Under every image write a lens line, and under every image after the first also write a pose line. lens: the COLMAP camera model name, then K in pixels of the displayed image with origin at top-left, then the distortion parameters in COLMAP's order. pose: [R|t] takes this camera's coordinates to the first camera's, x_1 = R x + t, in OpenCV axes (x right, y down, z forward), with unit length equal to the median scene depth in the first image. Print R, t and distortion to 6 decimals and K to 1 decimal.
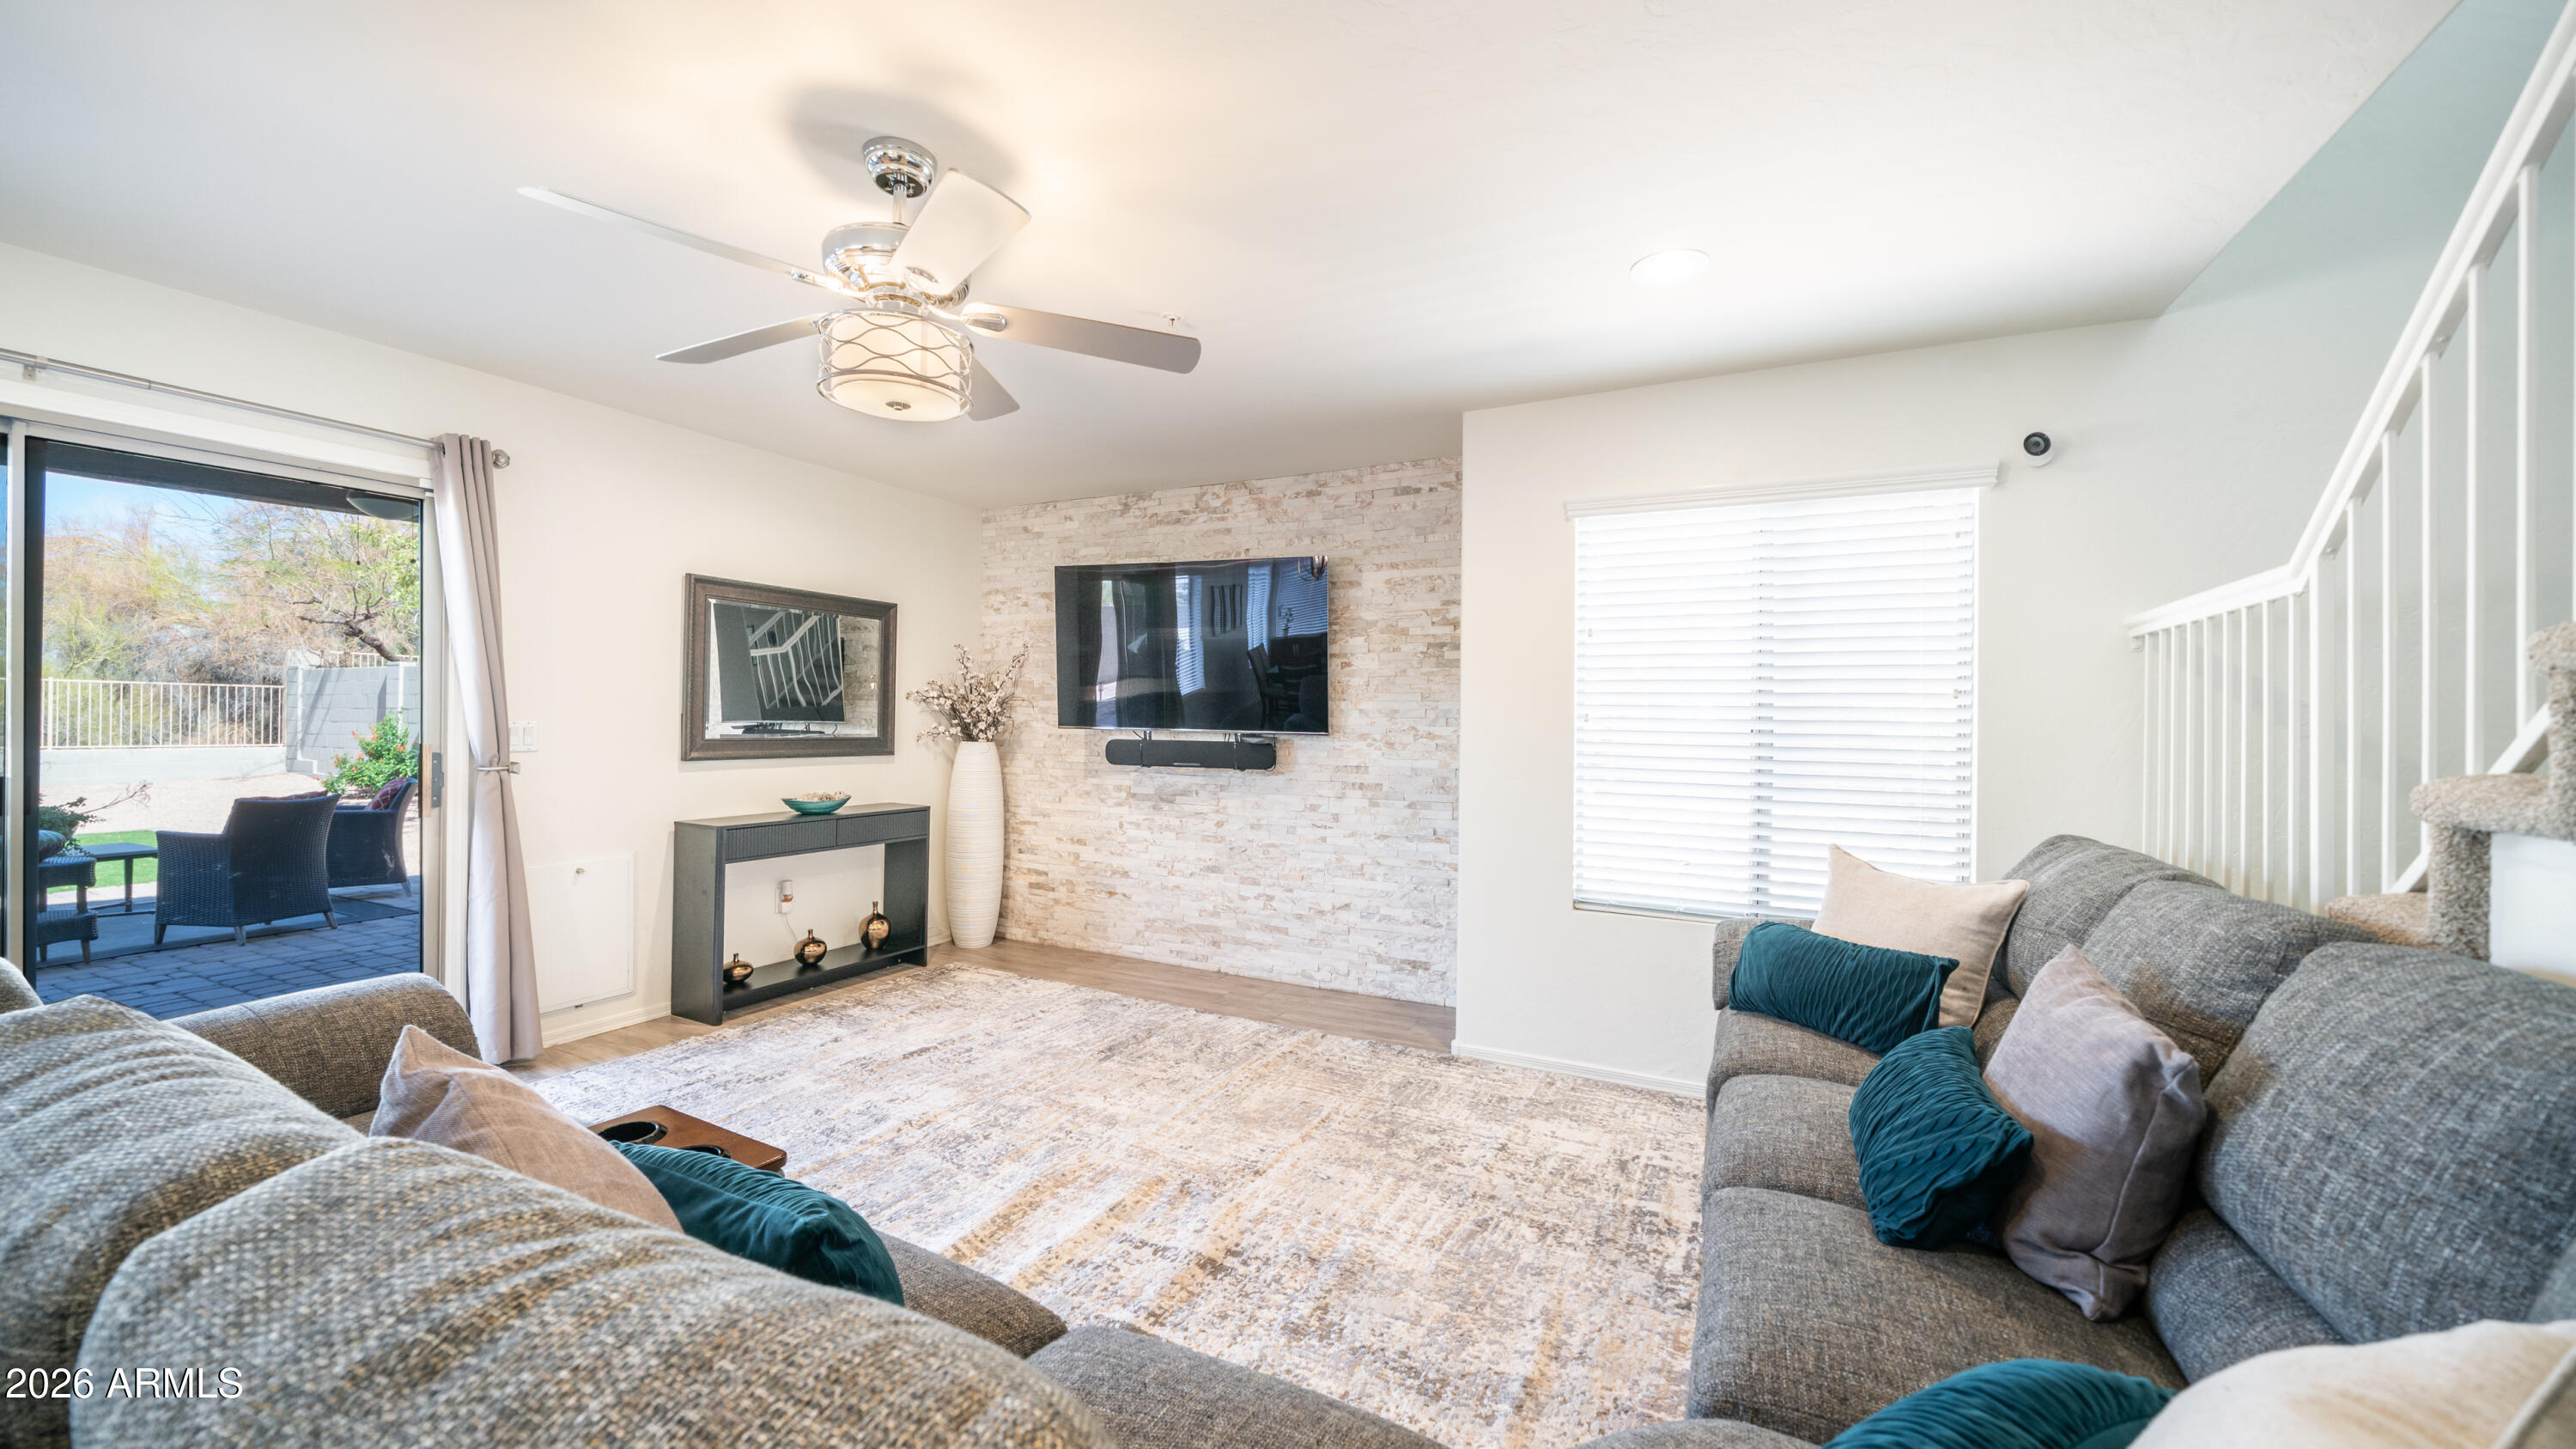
lens RADIAL K [[959.8, 0, 1273.7], [0, 959.8, 710.8], [0, 0, 1]] dist [-0.002942, -0.000129]
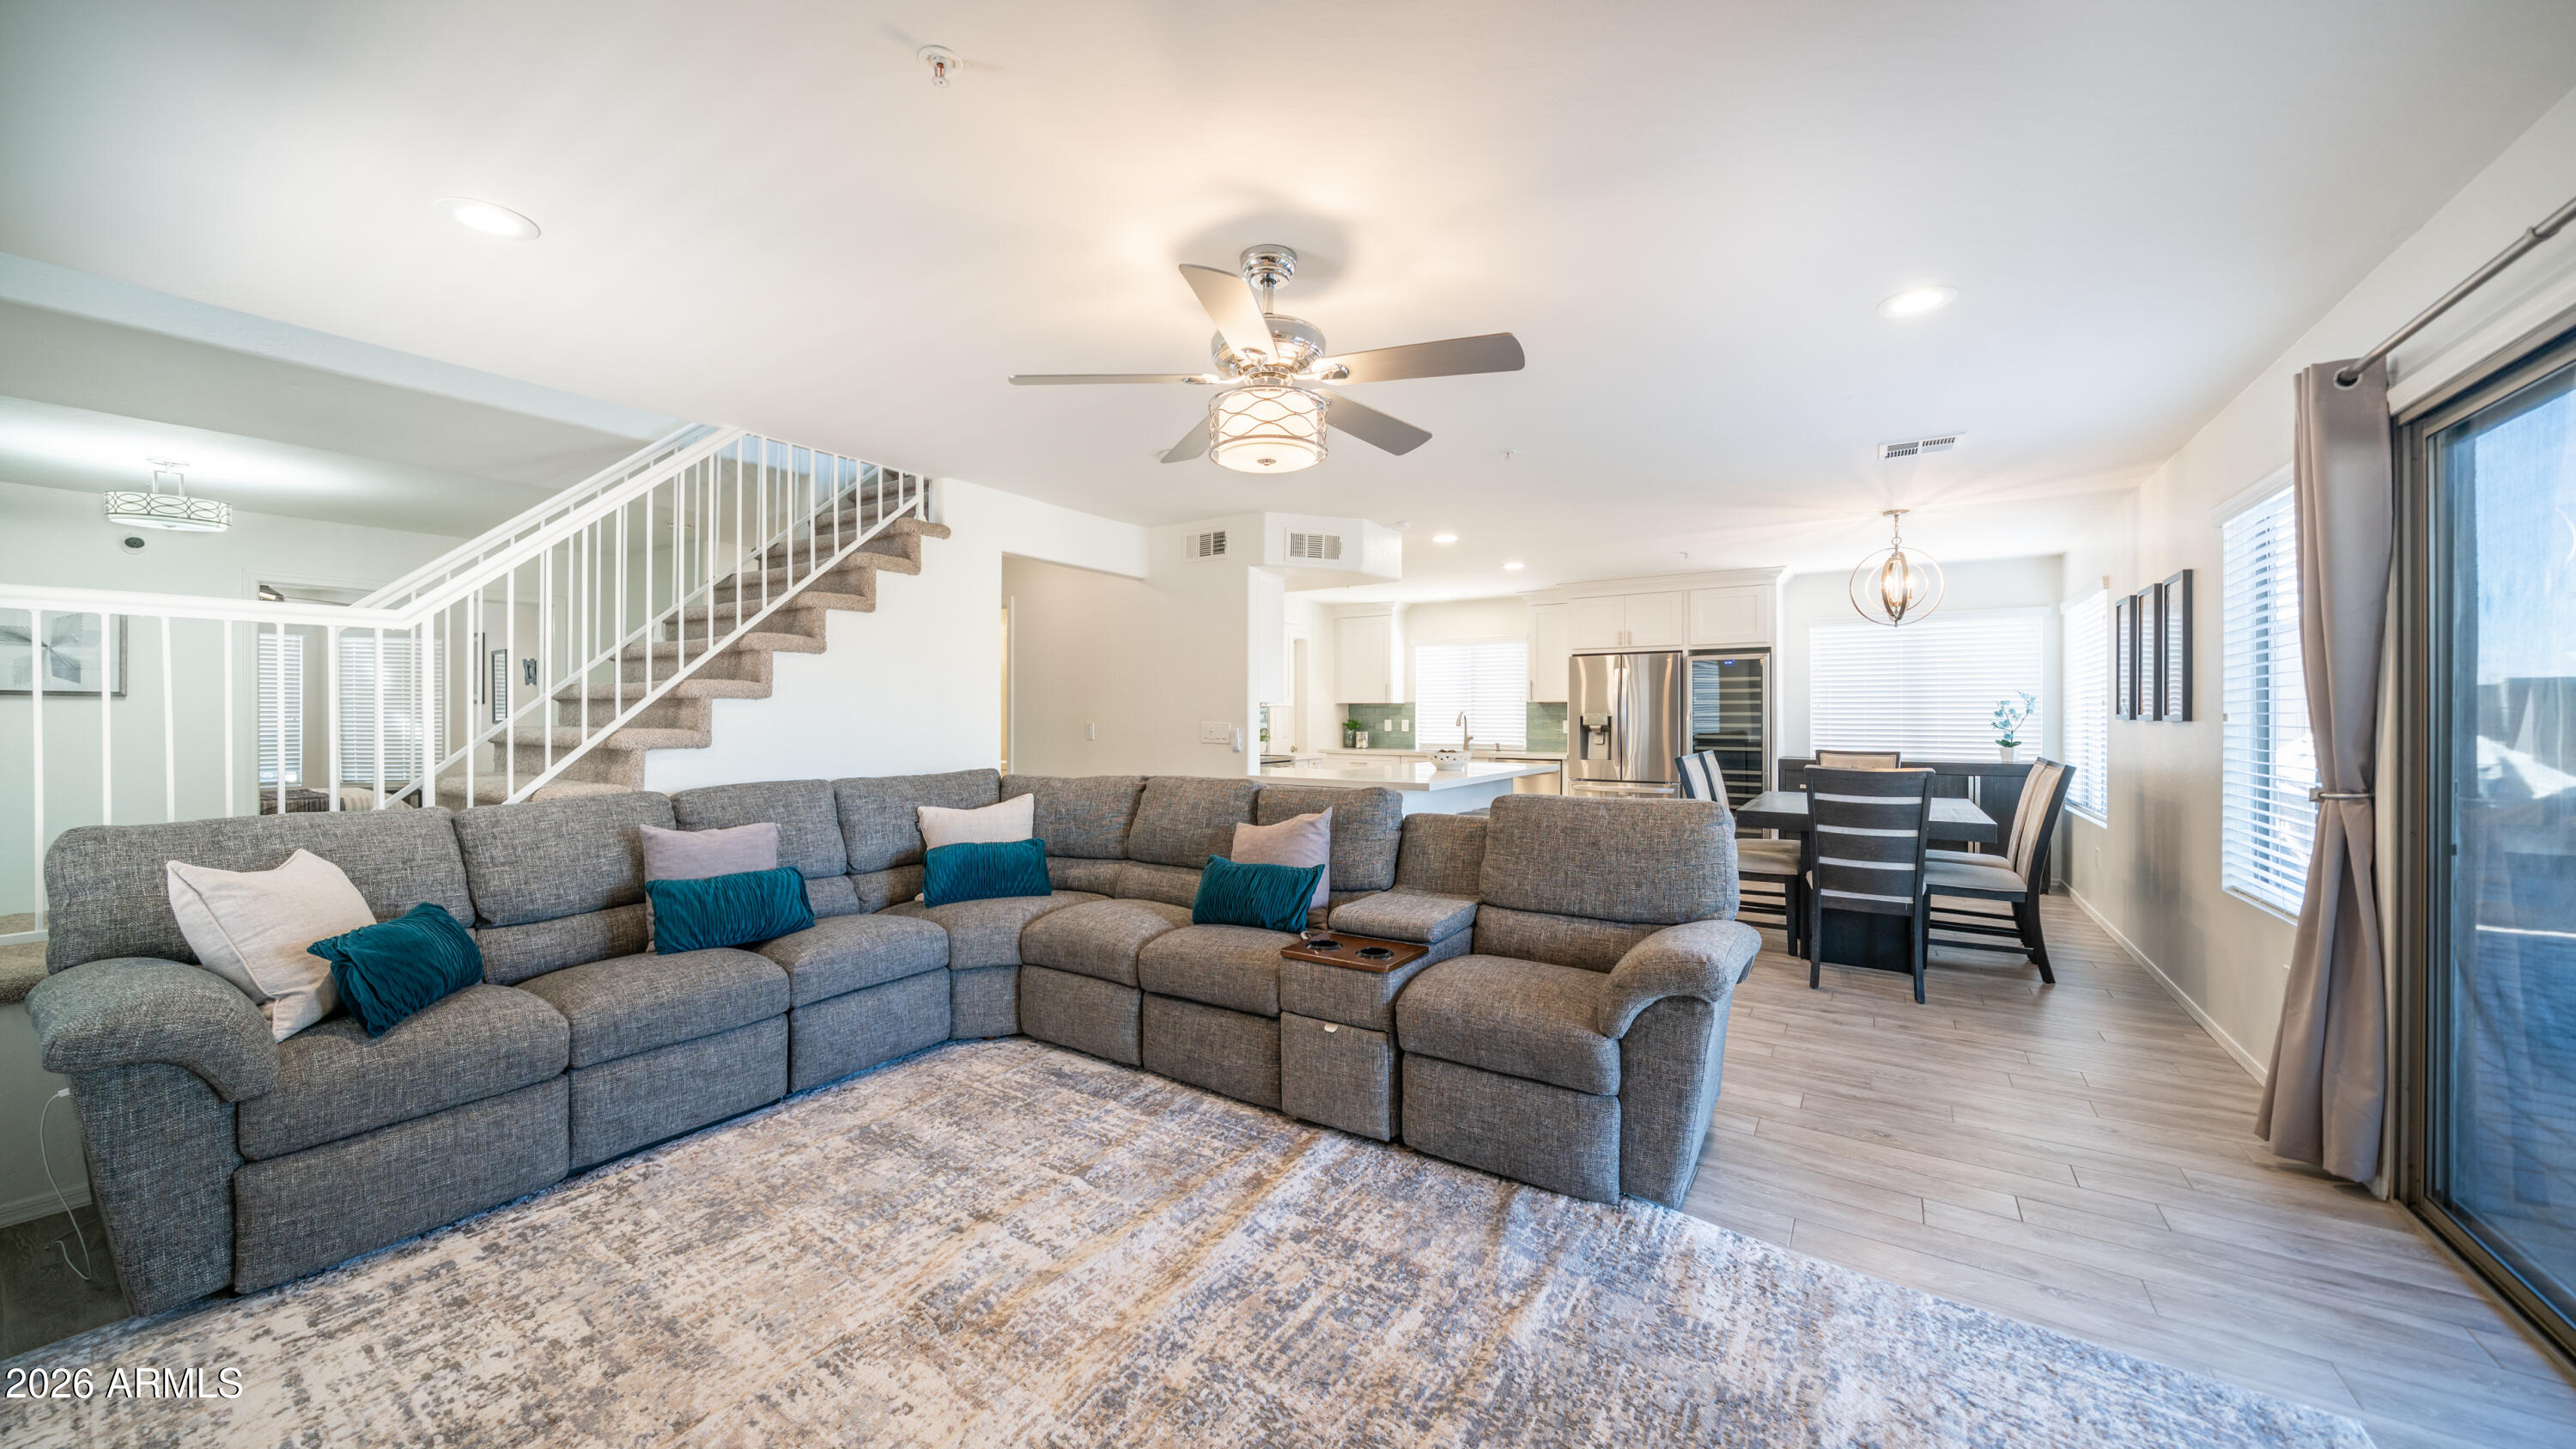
lens RADIAL K [[896.2, 0, 1300.2], [0, 896.2, 722.0], [0, 0, 1]] dist [-0.005905, 0.001056]
pose [[-0.995534, -0.013739, 0.093396, -0.252918], [-0.013936, 0.999902, -0.001466, 0.004397], [-0.093366, -0.002761, -0.995628, 0.989986]]
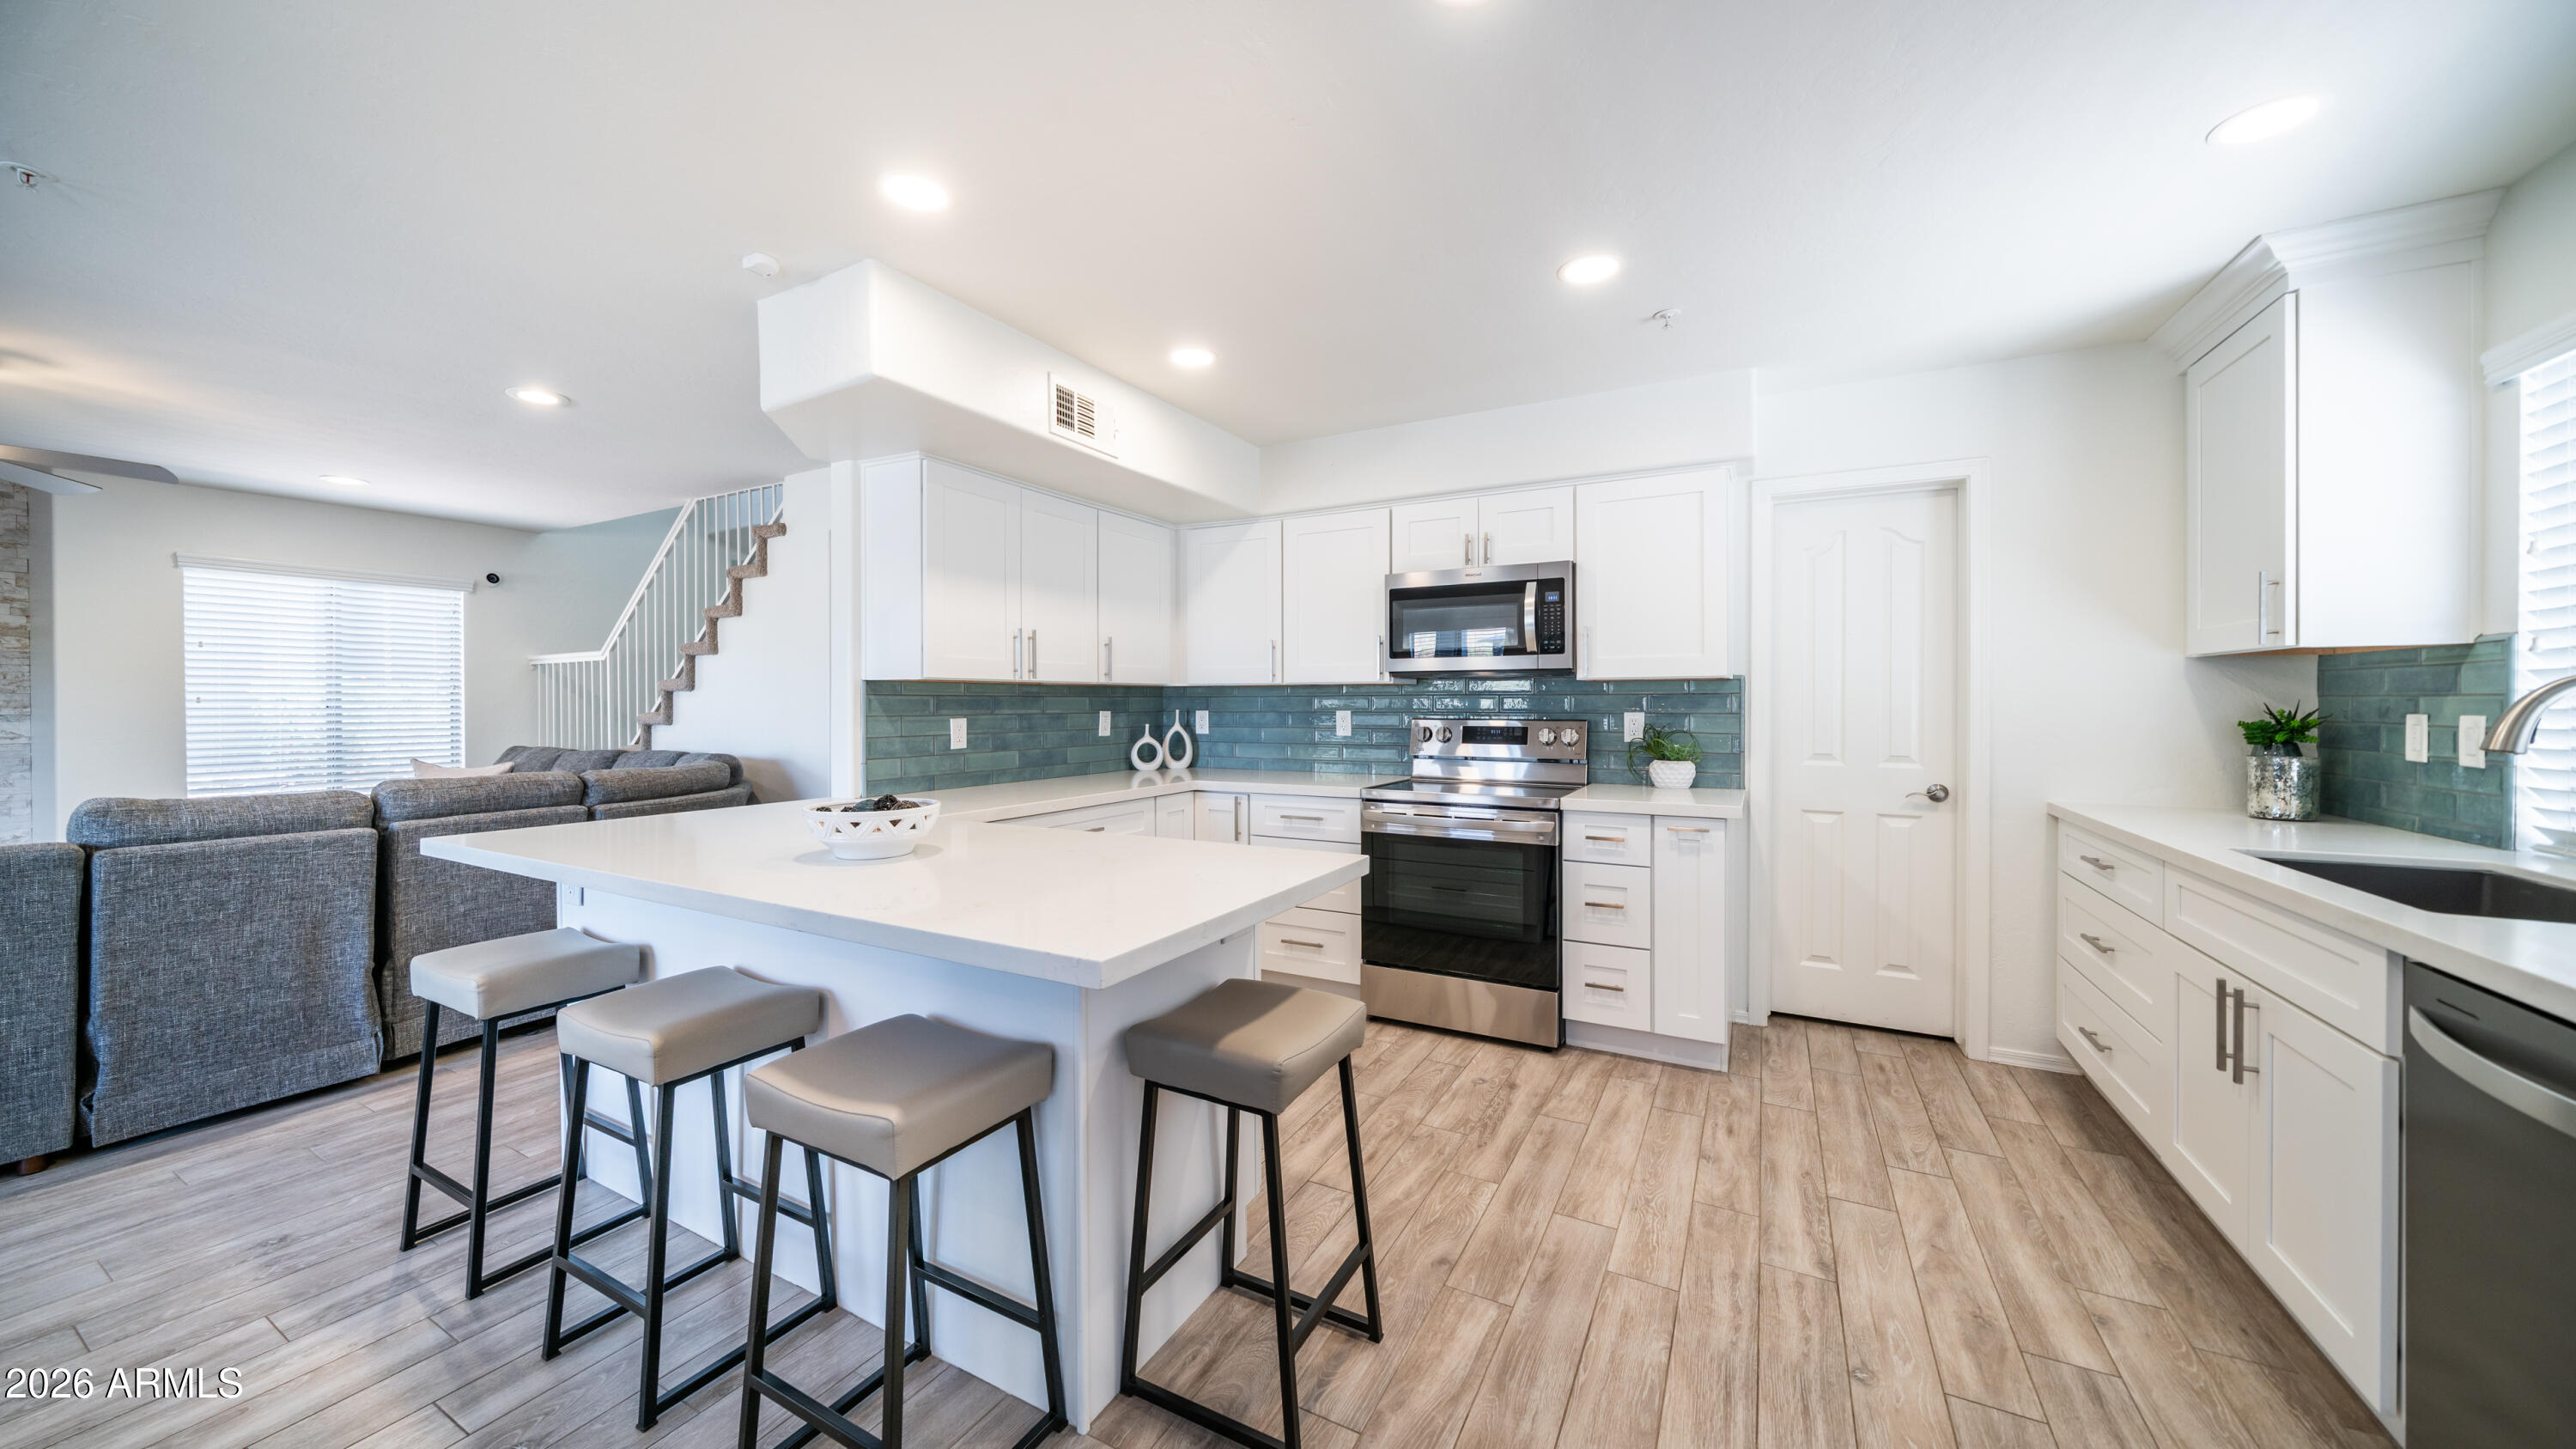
lens RADIAL K [[896.2, 0, 1284.9], [0, 896.2, 707.8], [0, 0, 1]] dist [-0.005905, 0.001056]
pose [[0.022706, -0.020943, 0.999523, -0.815214], [-0.007280, 0.999751, 0.021113, -0.017632], [-0.999716, -0.007756, 0.022548, -0.591656]]
